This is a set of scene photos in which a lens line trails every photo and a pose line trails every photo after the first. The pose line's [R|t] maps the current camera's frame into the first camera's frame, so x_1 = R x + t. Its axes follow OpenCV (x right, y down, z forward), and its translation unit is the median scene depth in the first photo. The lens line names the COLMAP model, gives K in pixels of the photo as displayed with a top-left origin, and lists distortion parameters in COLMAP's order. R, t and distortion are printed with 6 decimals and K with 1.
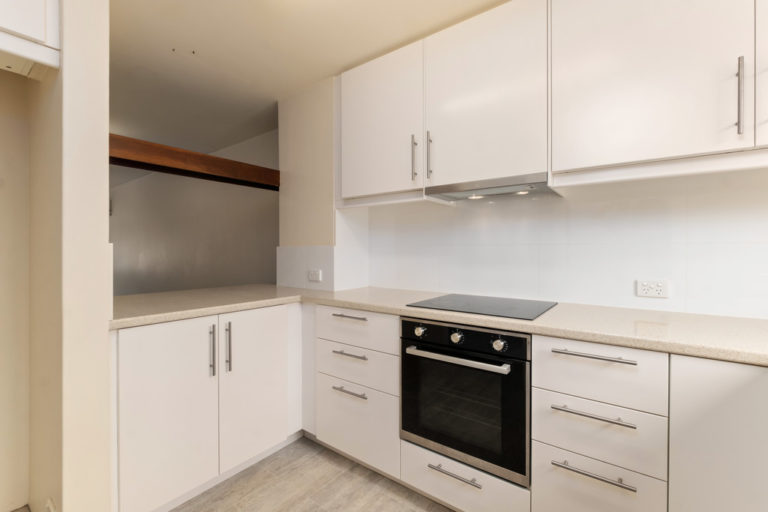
lens RADIAL K [[337.8, 0, 393.1], [0, 337.8, 252.5], [0, 0, 1]] dist [-0.001159, -0.000324]
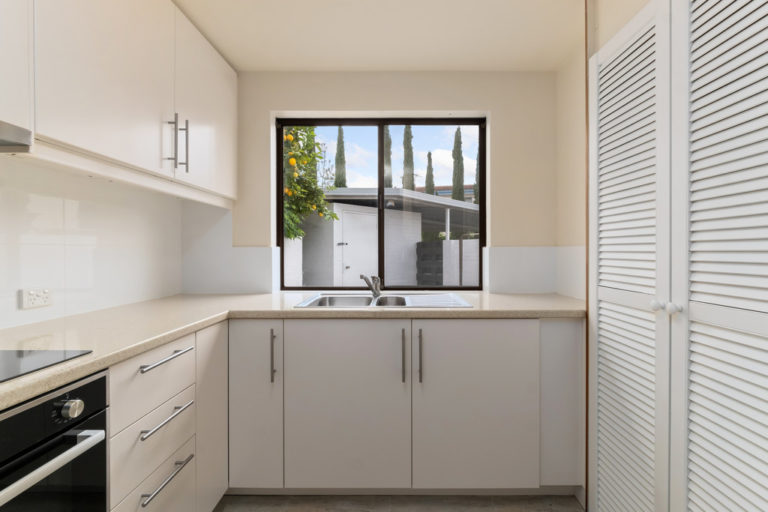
lens RADIAL K [[337.8, 0, 393.1], [0, 337.8, 252.5], [0, 0, 1]] dist [-0.001159, -0.000324]
pose [[-0.581808, -0.004692, 0.813312, -0.492558], [0.004993, 0.999944, 0.009340, -0.009380], [-0.813311, 0.009495, -0.581752, 0.849486]]
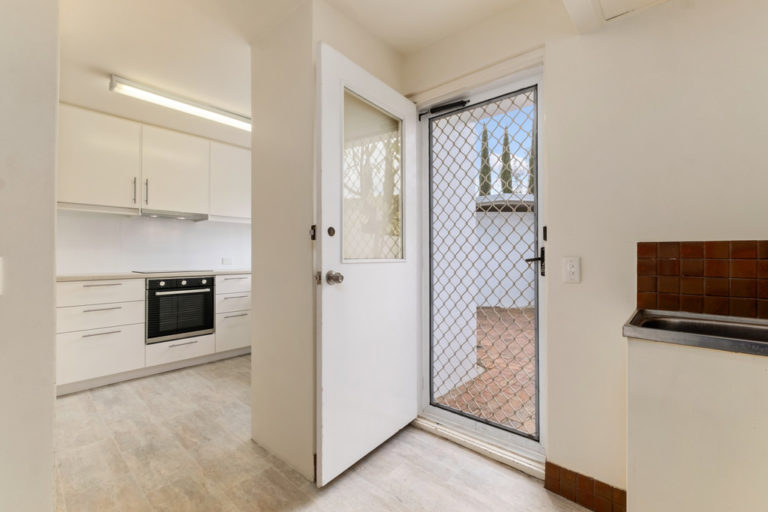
lens RADIAL K [[337.8, 0, 393.1], [0, 337.8, 252.5], [0, 0, 1]] dist [-0.001159, -0.000324]
pose [[0.060239, 0.004610, 0.998173, -2.062408], [0.002331, 0.999986, -0.004759, 0.066893], [-0.998181, 0.002613, 0.060227, -0.555425]]
